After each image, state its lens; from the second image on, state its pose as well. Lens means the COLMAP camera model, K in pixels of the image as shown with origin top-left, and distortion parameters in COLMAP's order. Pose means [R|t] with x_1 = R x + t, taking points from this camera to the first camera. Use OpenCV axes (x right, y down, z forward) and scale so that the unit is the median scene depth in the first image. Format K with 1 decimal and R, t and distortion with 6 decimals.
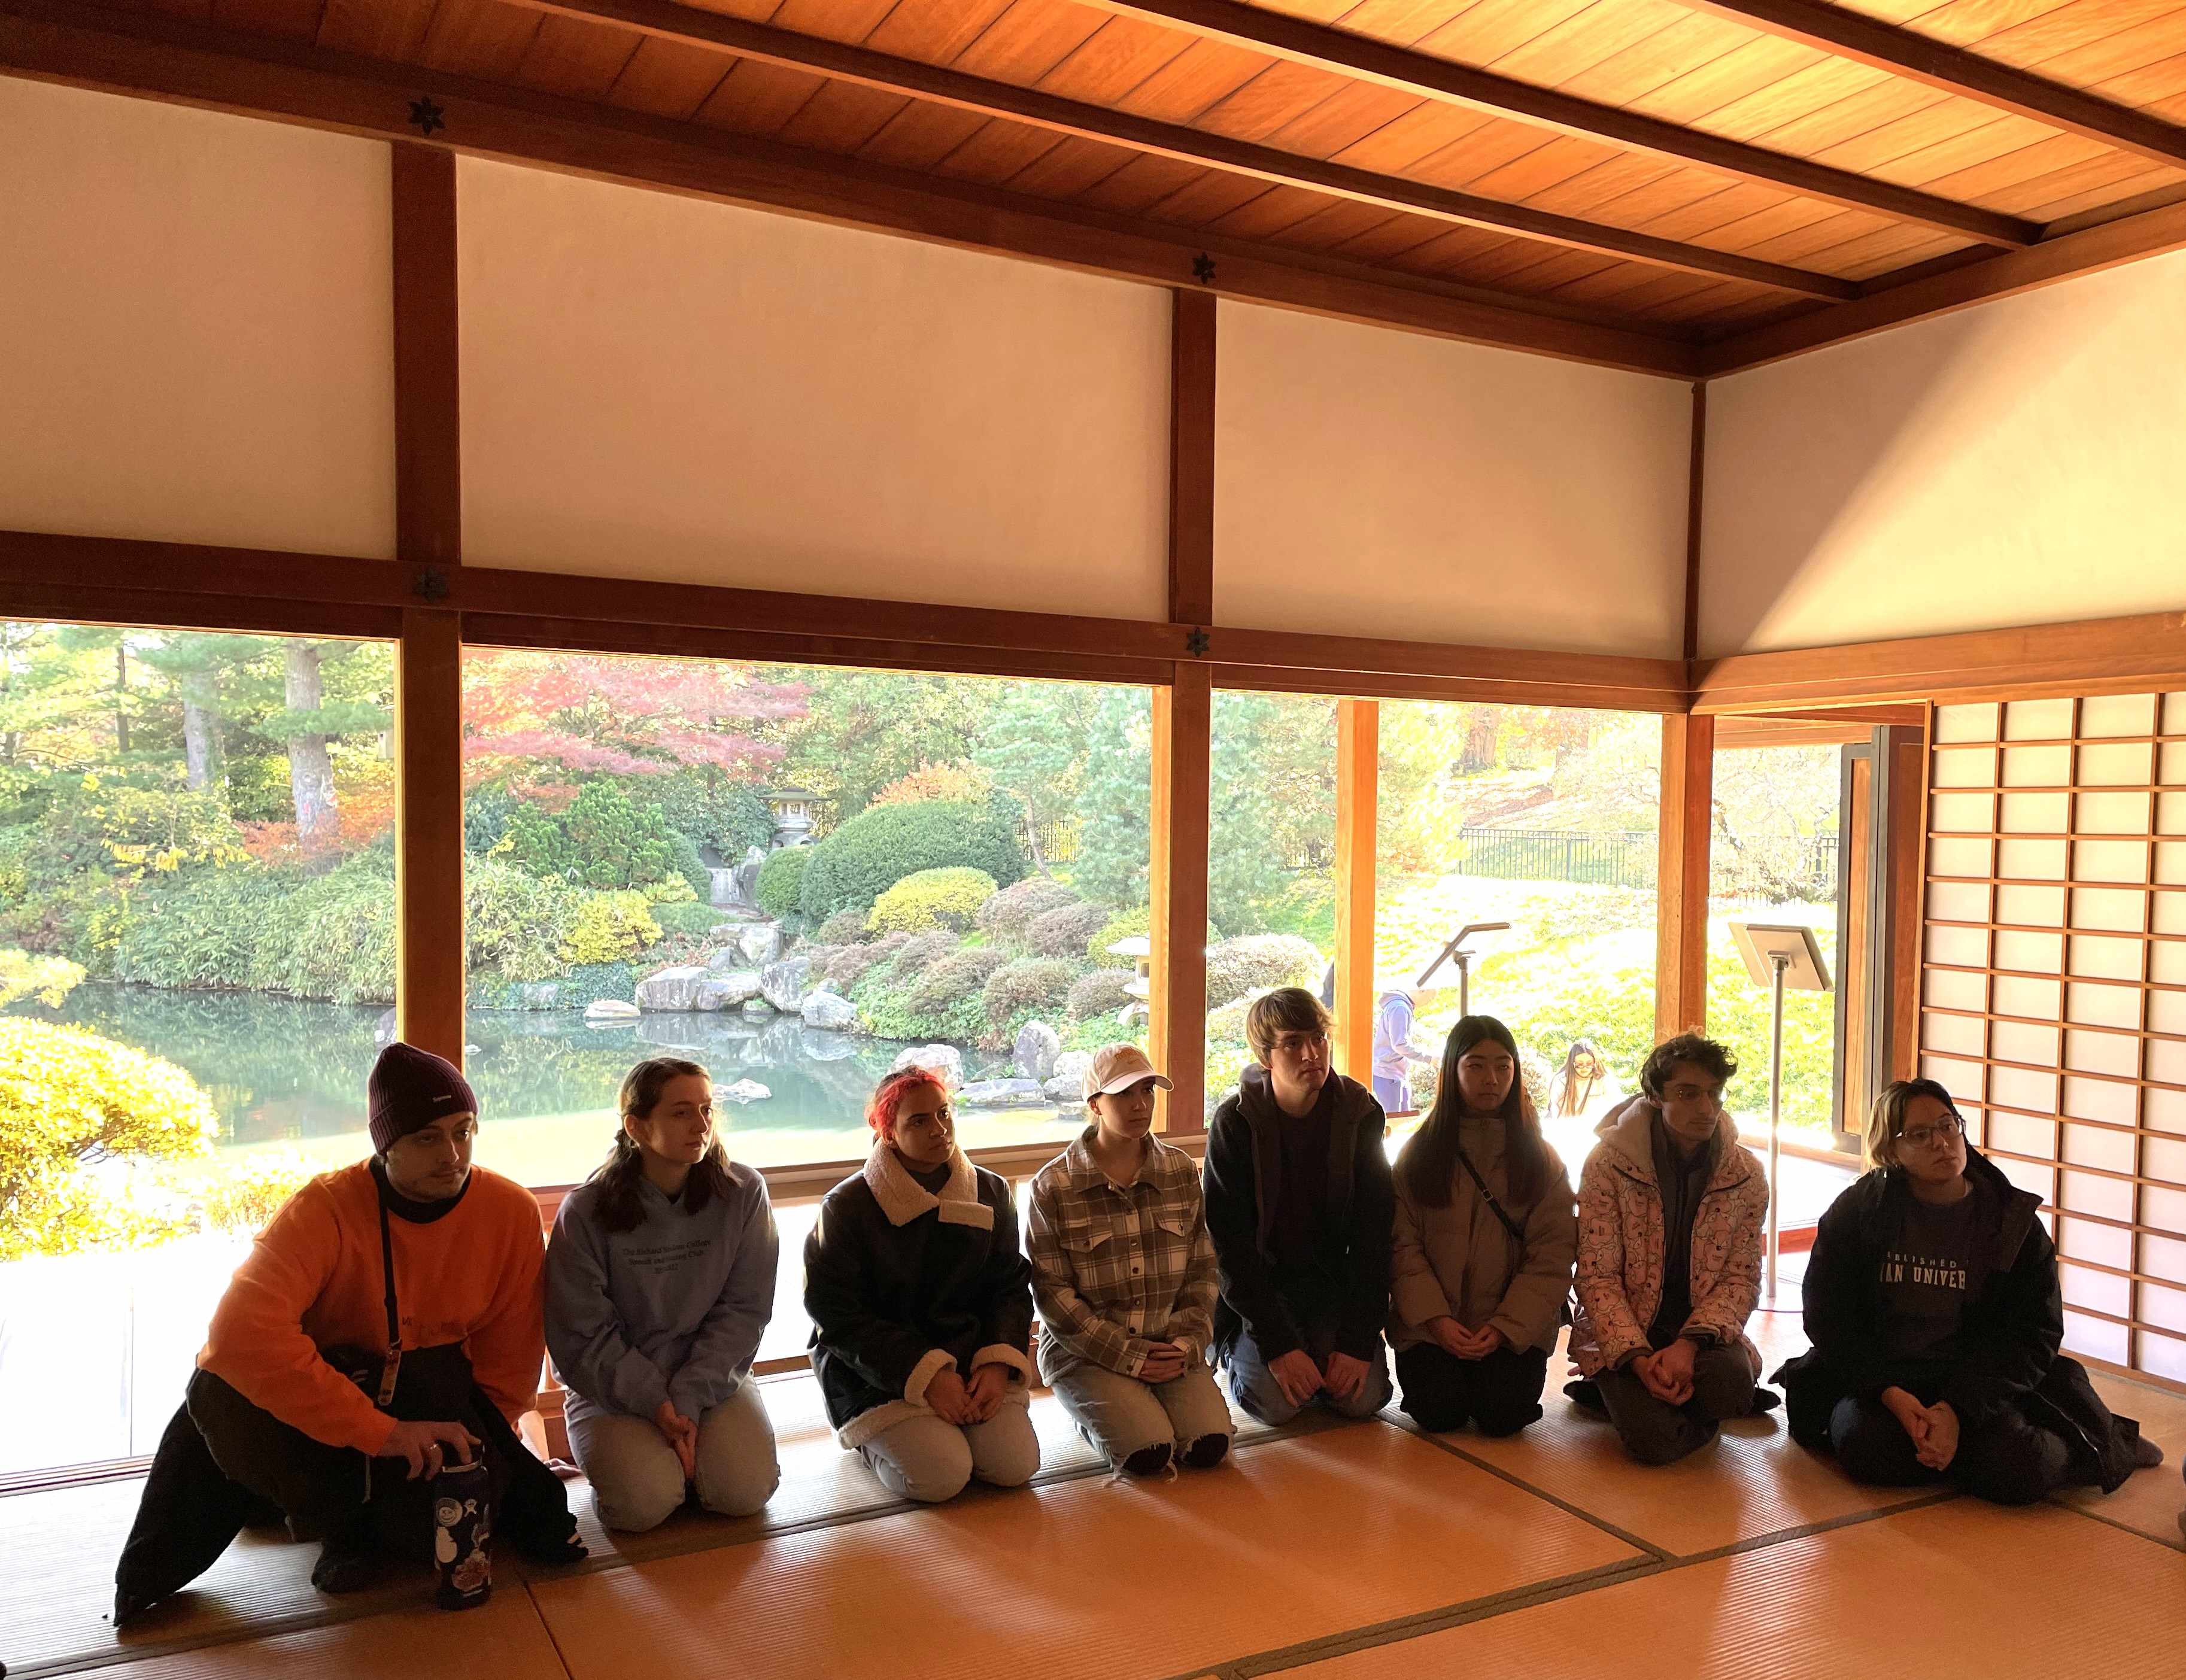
lens RADIAL K [[1724.2, 0, 1097.2], [0, 1724.2, 915.1], [0, 0, 1]] dist [0.118836, -0.173989]
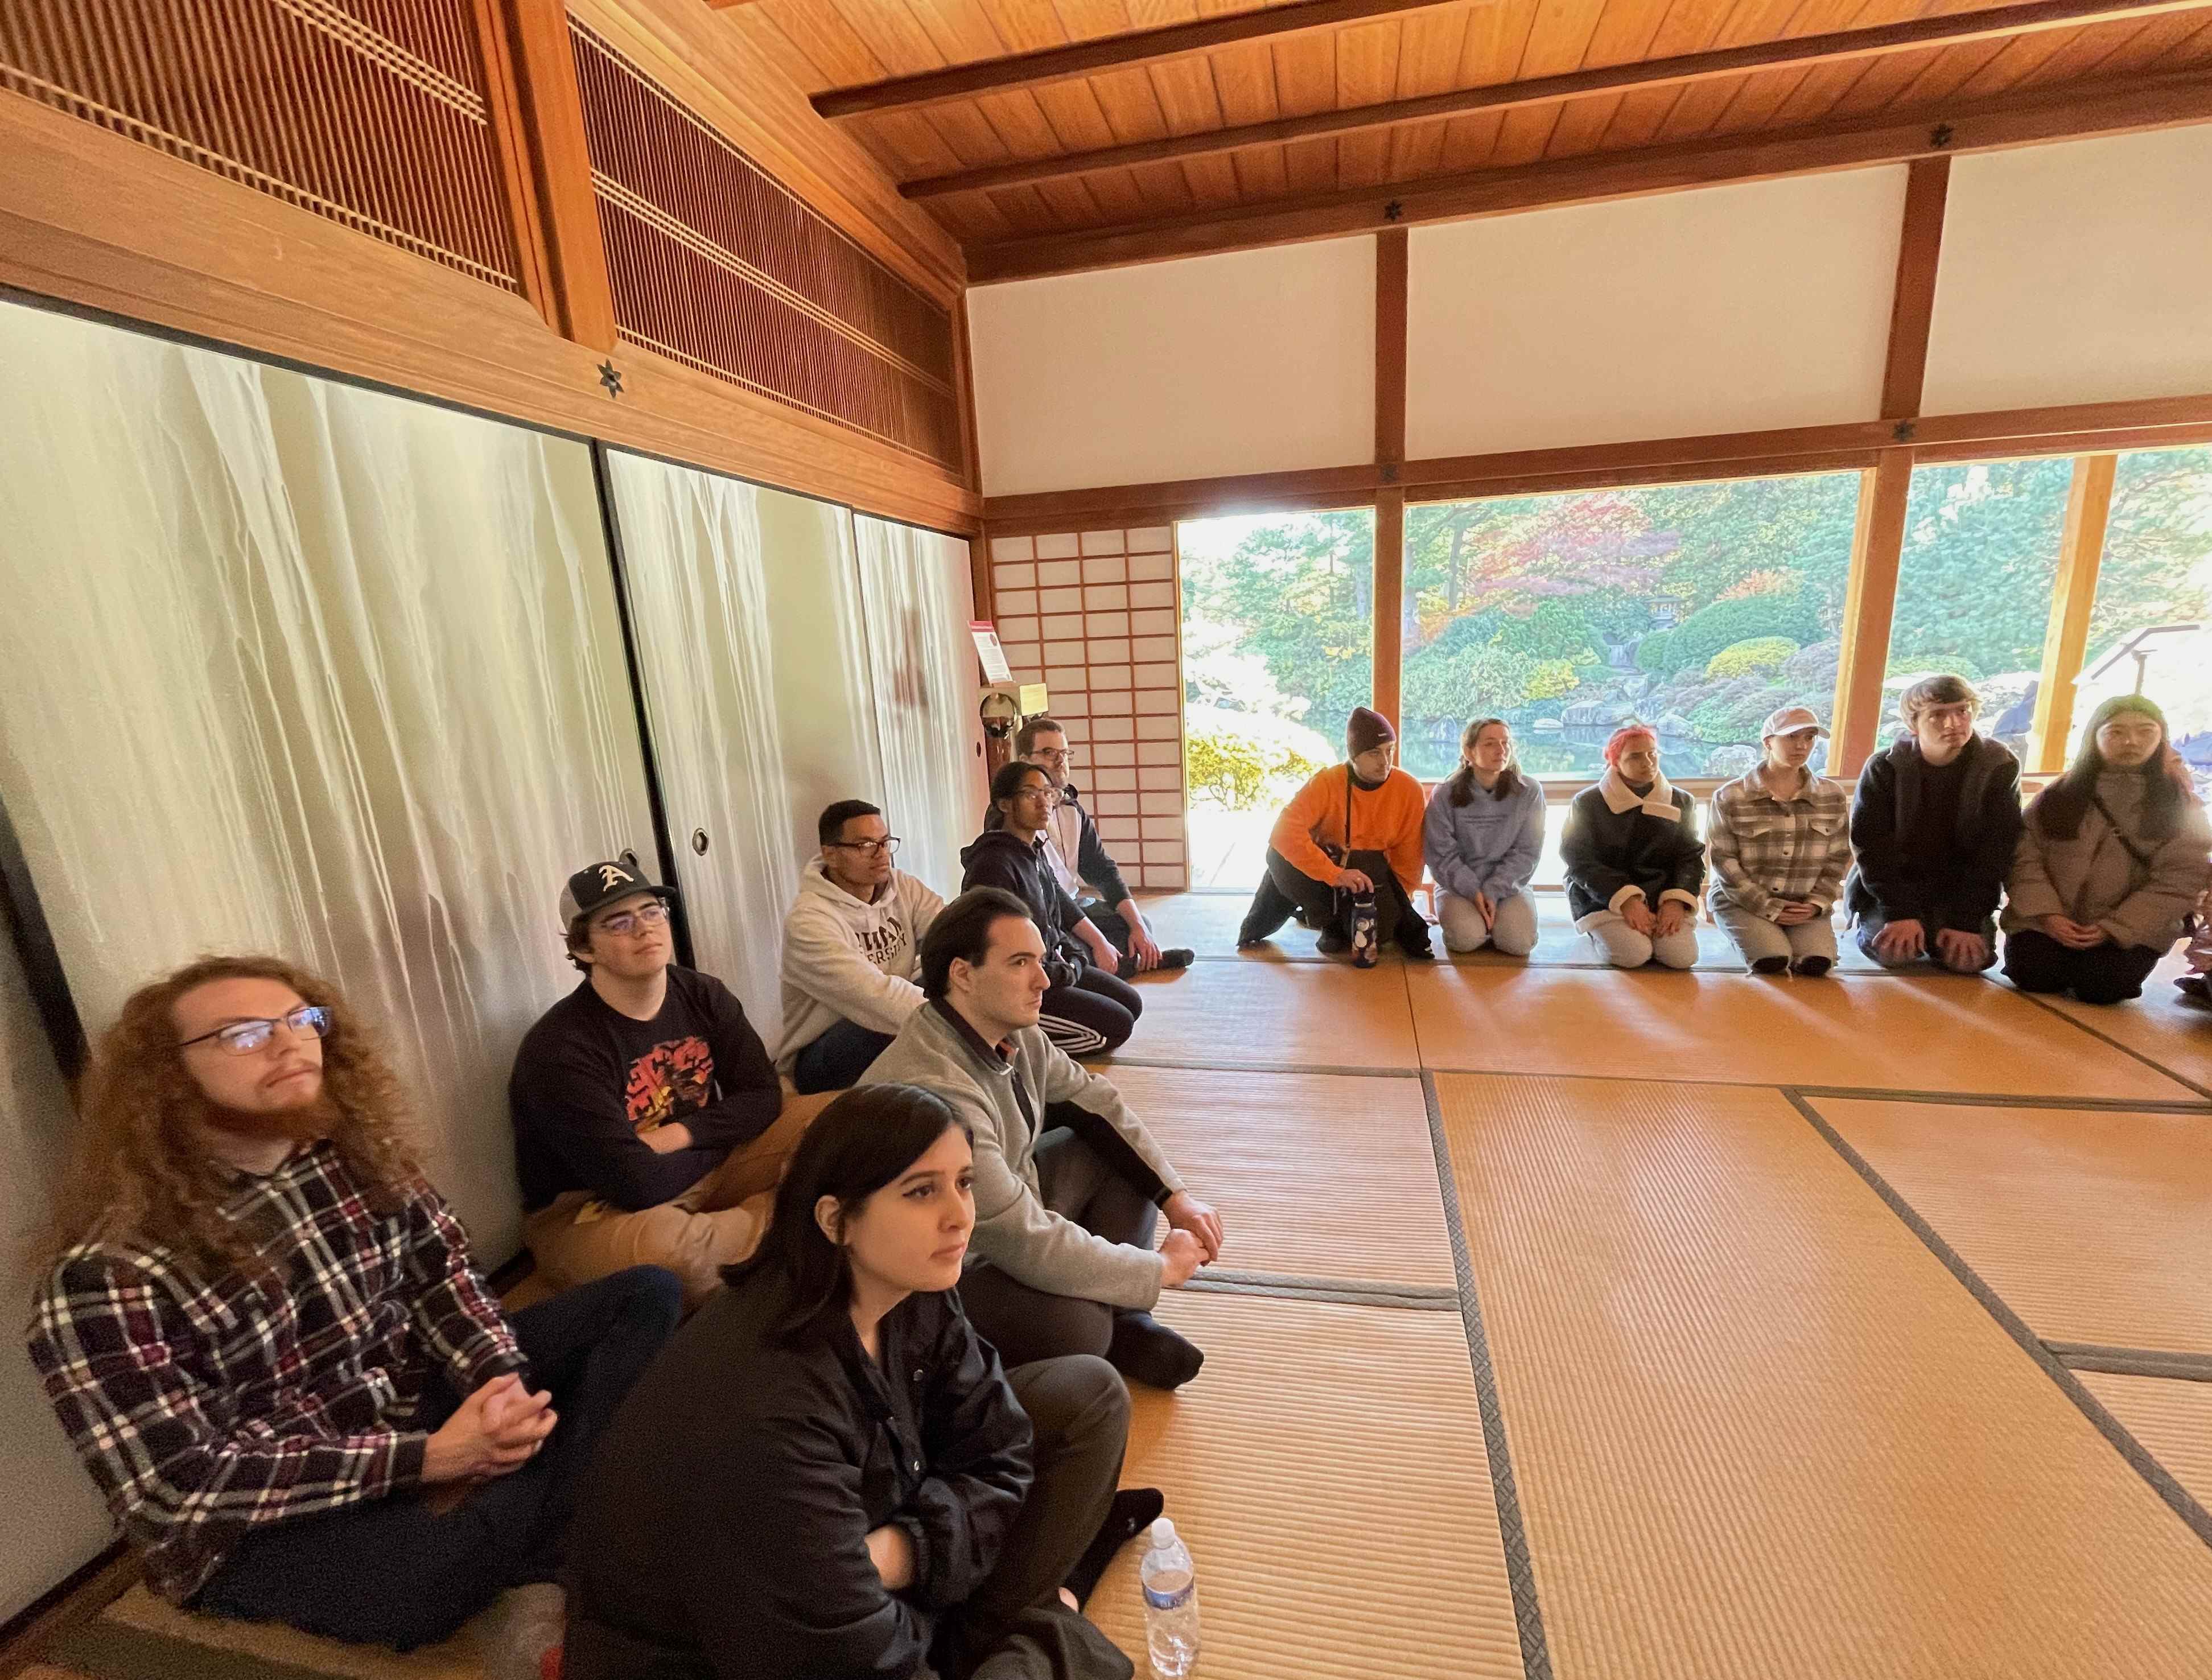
lens RADIAL K [[874.2, 0, 1178.9], [0, 874.2, 838.6], [0, 0, 1]] dist [-0.002261, 0.000115]
pose [[0.776727, 0.095231, -0.622597, 0.083838], [0.017983, 0.984747, 0.173059, 0.039214], [0.629581, -0.145615, 0.763167, 0.046771]]
